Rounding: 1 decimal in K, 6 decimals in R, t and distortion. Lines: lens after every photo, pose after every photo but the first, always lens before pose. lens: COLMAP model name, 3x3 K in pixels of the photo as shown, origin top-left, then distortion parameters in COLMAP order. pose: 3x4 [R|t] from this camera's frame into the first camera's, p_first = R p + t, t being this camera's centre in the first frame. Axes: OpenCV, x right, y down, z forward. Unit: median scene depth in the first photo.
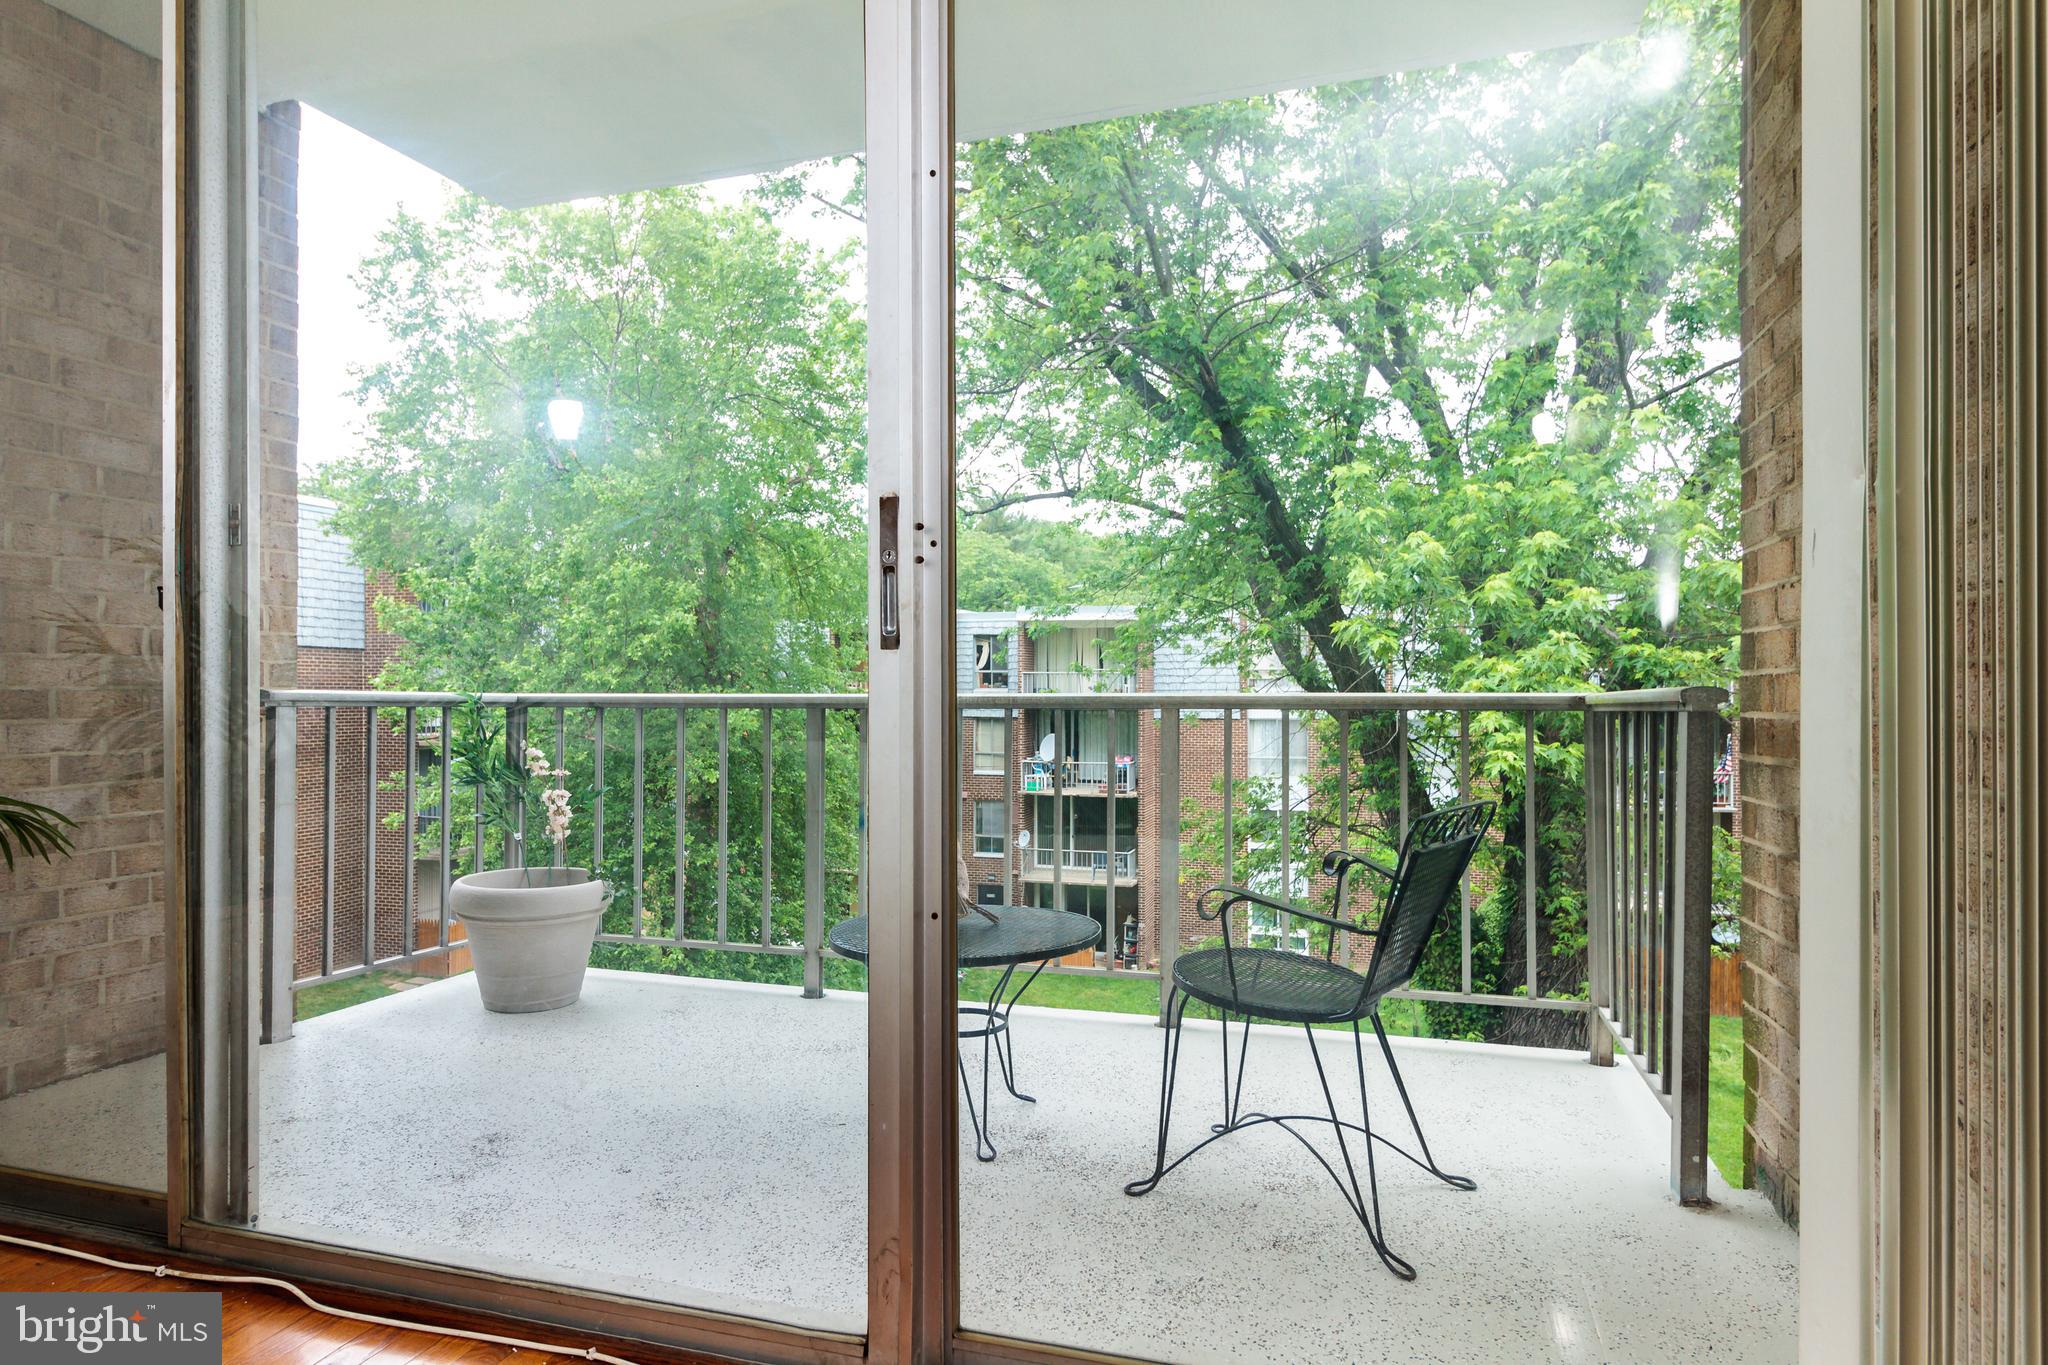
lens RADIAL K [[1188.9, 0, 1029.1], [0, 1188.9, 685.5], [0, 0, 1]] dist [-0.003037, 0.001846]
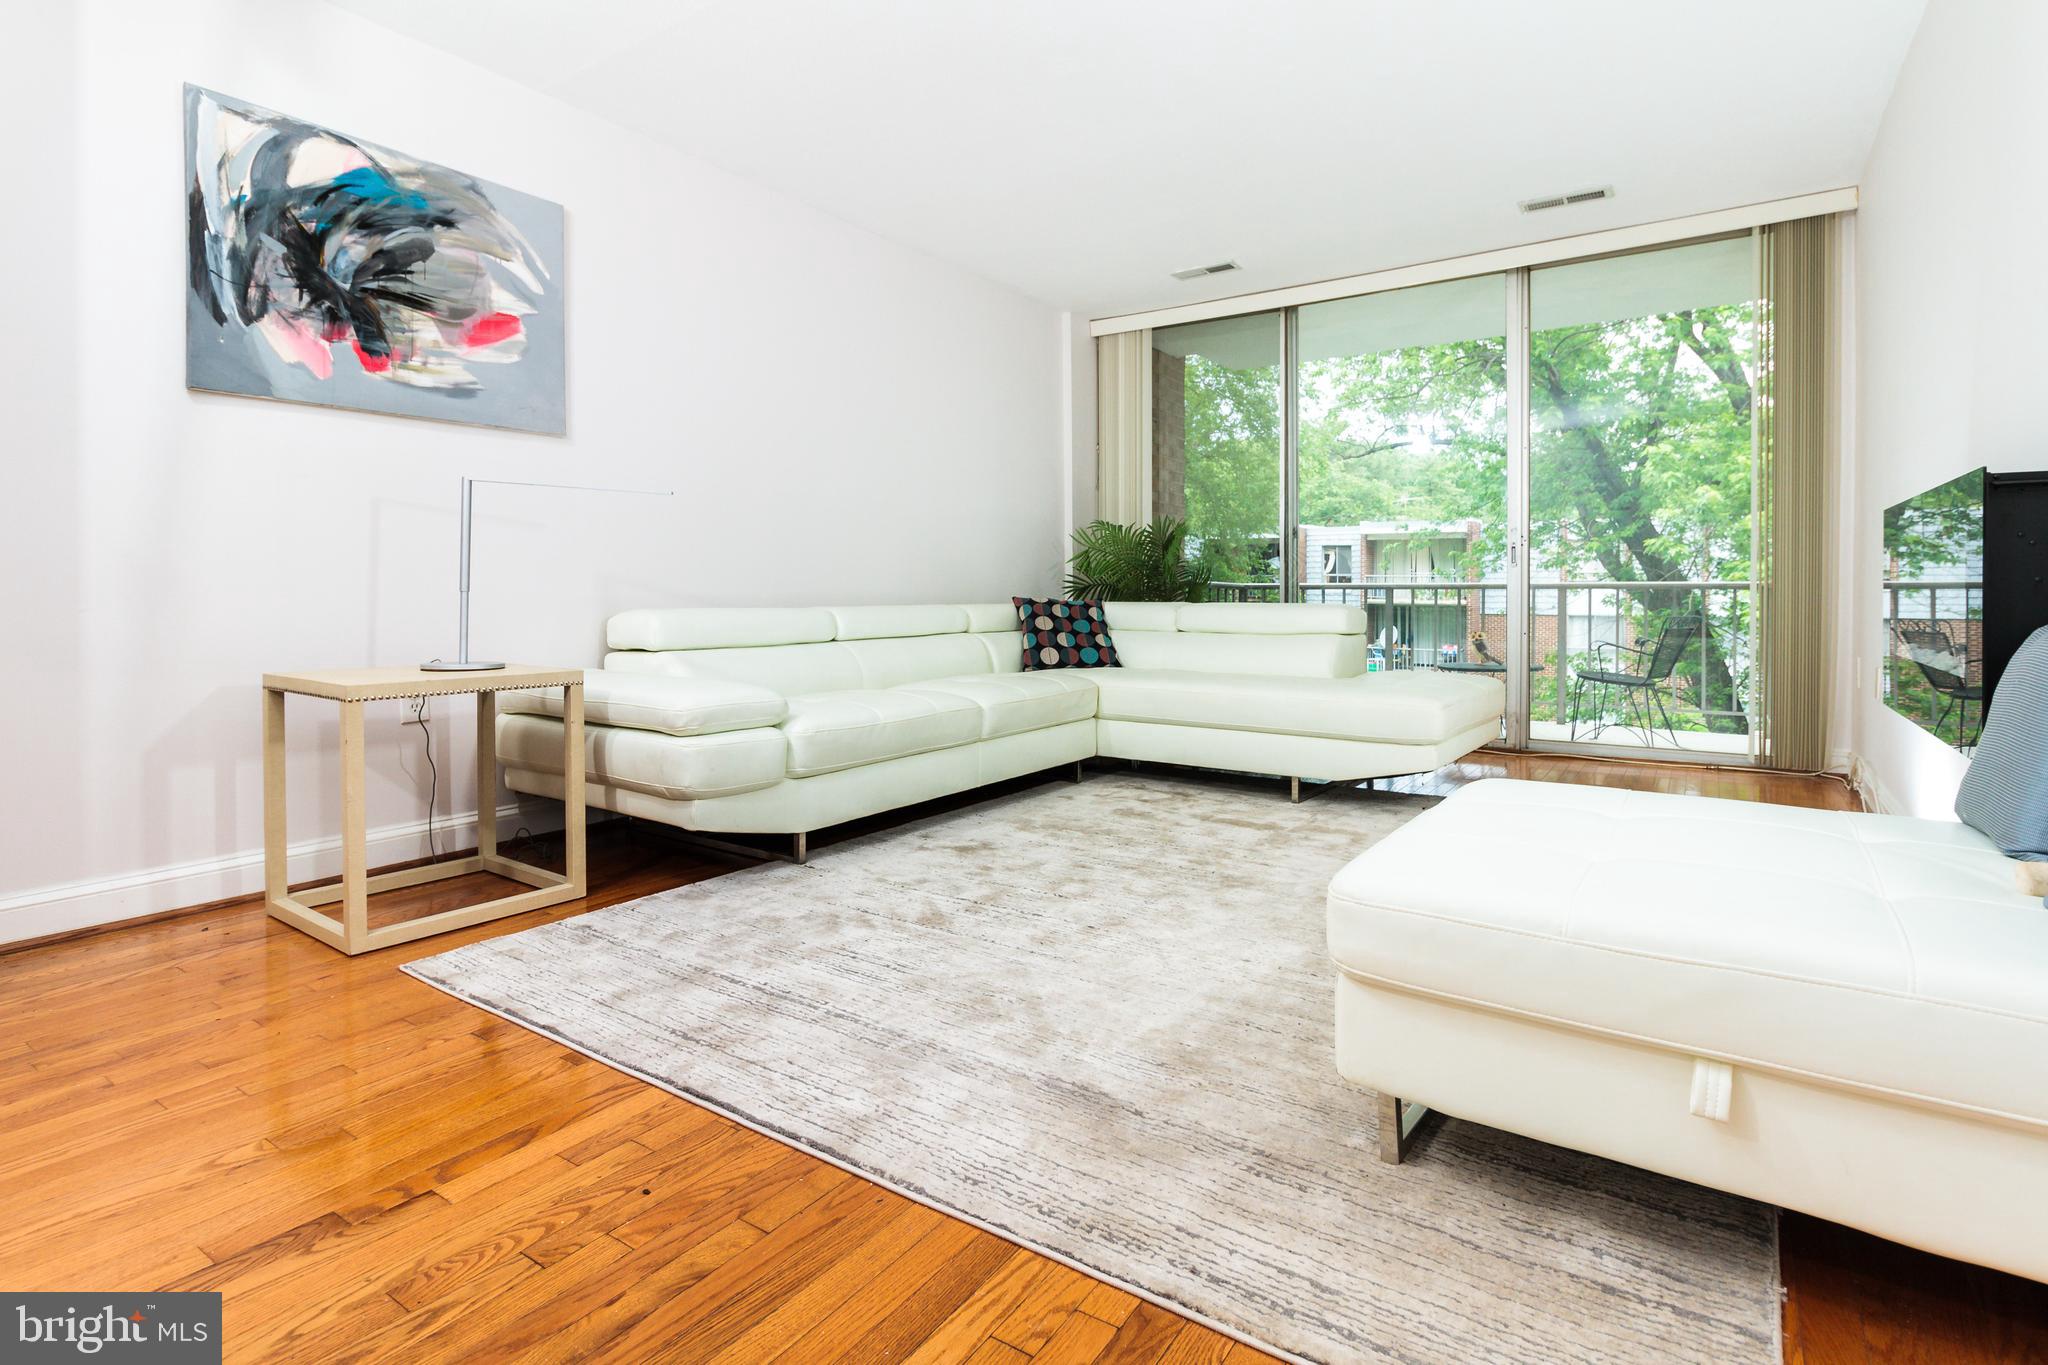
lens RADIAL K [[1034.5, 0, 1057.1], [0, 1034.5, 588.6], [0, 0, 1]] dist [-0.002403, 0.000719]
pose [[0.963825, 0.001866, -0.266531, -0.065214], [-0.001651, 0.999998, 0.001032, 0.004416], [0.266532, -0.000555, 0.963826, -0.263221]]
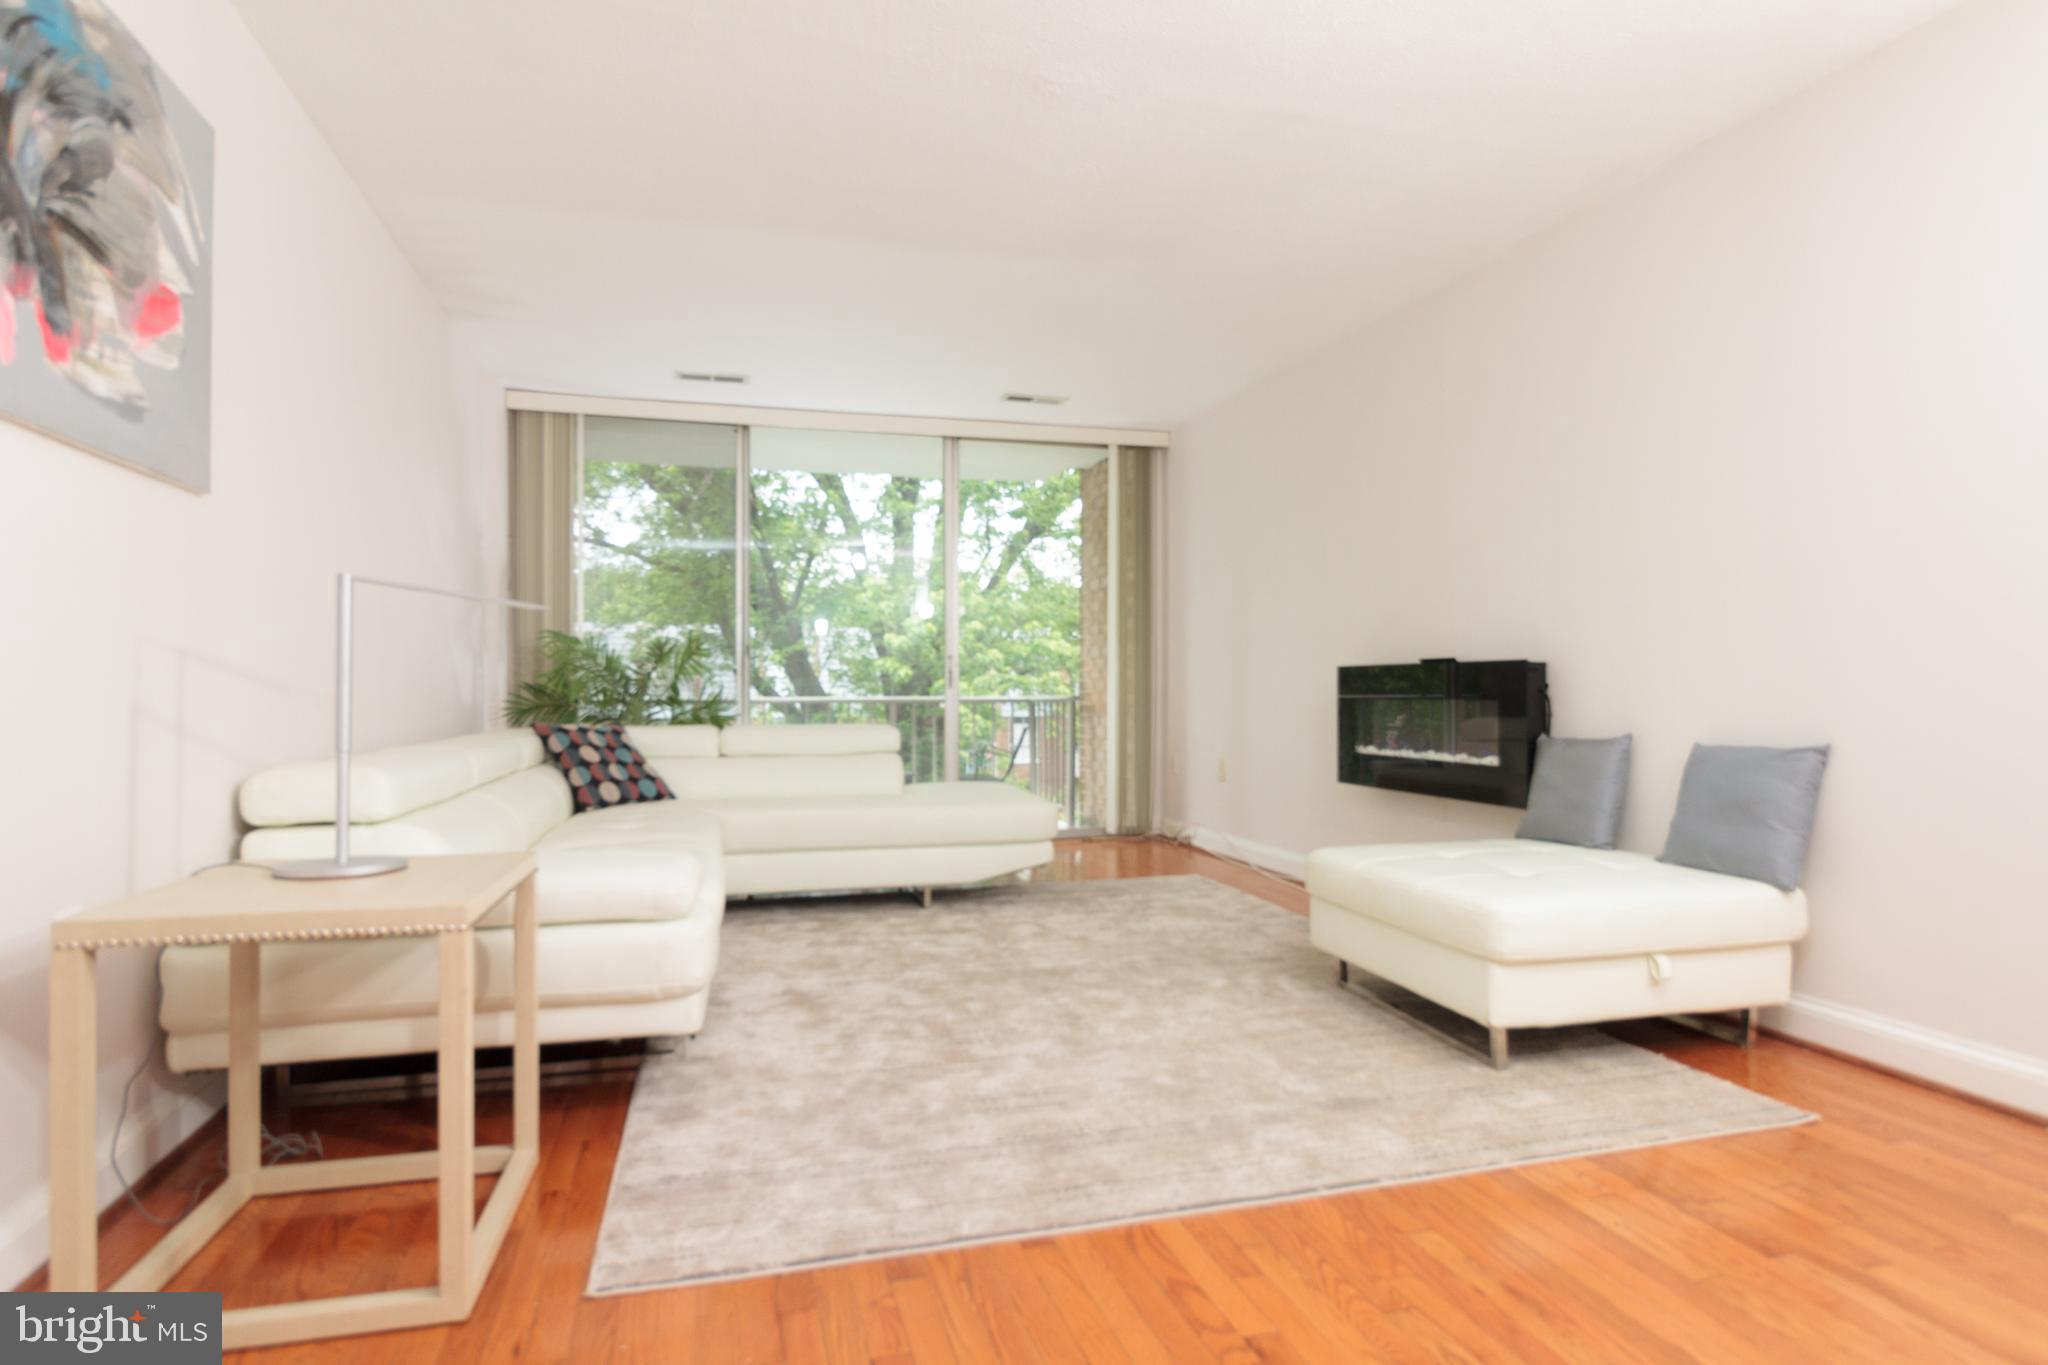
lens RADIAL K [[1080.4, 0, 1052.9], [0, 1080.4, 682.9], [0, 0, 1]] dist [0.001118, -0.001720]
pose [[0.821725, 0.006341, 0.569849, -0.215426], [-0.002783, 0.999971, -0.007114, -0.001739], [-0.569878, 0.004260, 0.821719, -0.261982]]
